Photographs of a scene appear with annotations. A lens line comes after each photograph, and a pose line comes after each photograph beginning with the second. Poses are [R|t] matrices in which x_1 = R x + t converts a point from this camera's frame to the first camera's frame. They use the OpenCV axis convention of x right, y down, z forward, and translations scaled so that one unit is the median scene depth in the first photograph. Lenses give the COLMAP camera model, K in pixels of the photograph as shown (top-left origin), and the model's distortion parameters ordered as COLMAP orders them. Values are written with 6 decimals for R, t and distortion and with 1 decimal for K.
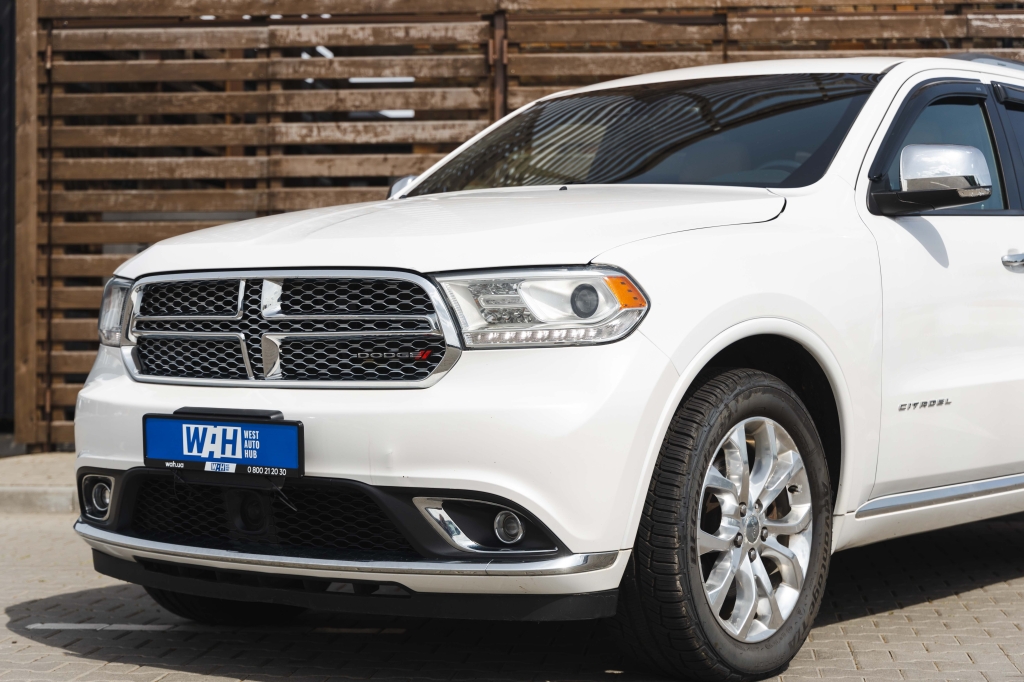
lens RADIAL K [[2119.2, 0, 507.7], [0, 2119.2, 342.0], [0, 0, 1]] dist [0.039839, 0.000000]
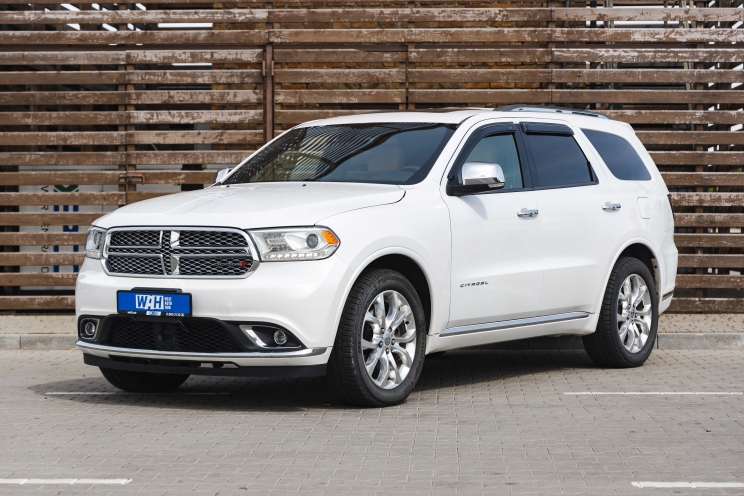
lens RADIAL K [[1589.9, 0, 386.5], [0, 1589.9, 248.2], [0, 0, 1]] dist [0.039229, 0.000000]
pose [[0.997371, -0.002824, 0.072410, -0.008779], [0.002261, 0.999967, 0.007846, -0.023807], [-0.072430, -0.007661, 0.997344, -0.720188]]
